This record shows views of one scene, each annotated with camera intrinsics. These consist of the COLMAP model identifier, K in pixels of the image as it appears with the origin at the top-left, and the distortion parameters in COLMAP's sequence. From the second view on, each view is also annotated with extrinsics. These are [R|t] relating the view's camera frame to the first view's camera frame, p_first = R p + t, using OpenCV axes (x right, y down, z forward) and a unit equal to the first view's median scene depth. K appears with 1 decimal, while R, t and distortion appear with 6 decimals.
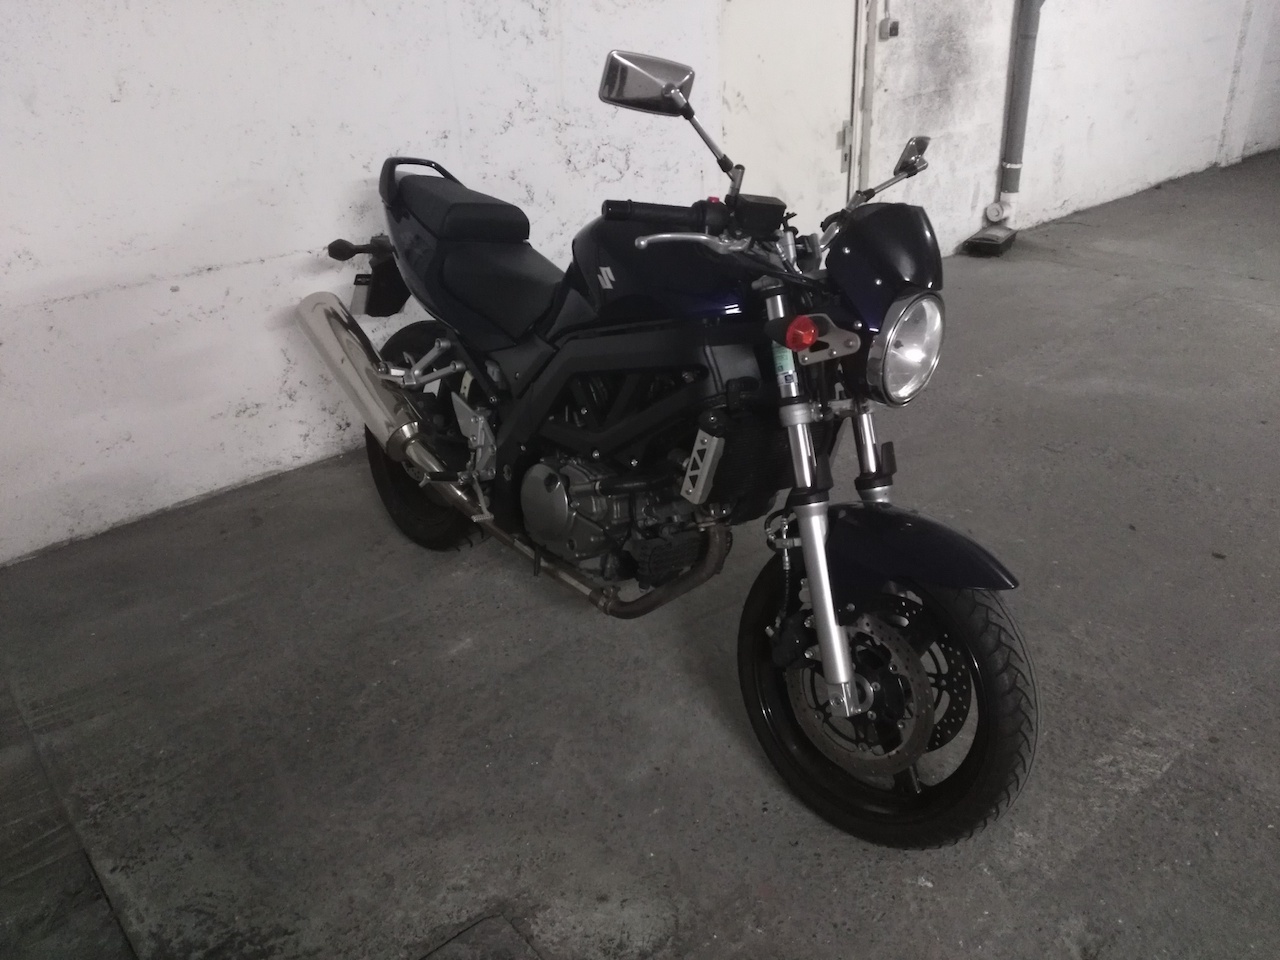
lens RADIAL K [[1030.0, 0, 640.5], [0, 1030.0, 480.2], [0, 0, 1]] dist [-0.042254, -0.001586]
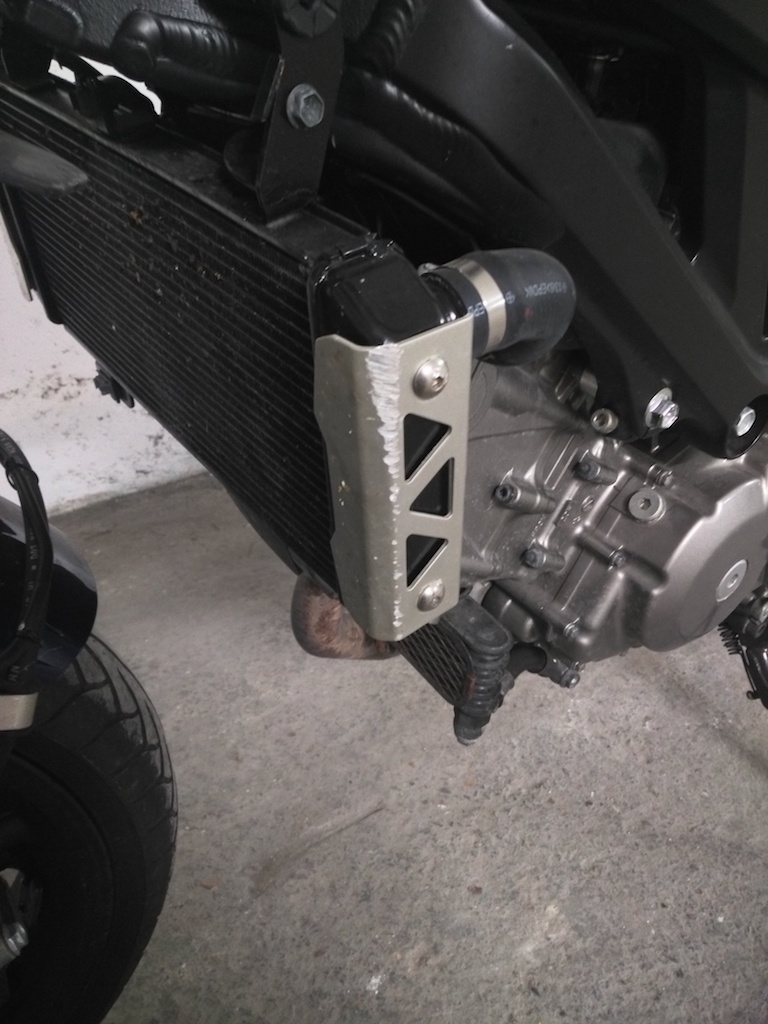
lens RADIAL K [[824.0, 0, 385.0], [0, 824.0, 512.9], [0, 0, 1]] dist [-0.042254, -0.001586]
pose [[0.998657, 0.023191, -0.046339, -0.172590], [-0.024130, 0.999513, -0.019800, 0.008955], [0.045858, 0.020892, 0.998730, 0.534260]]
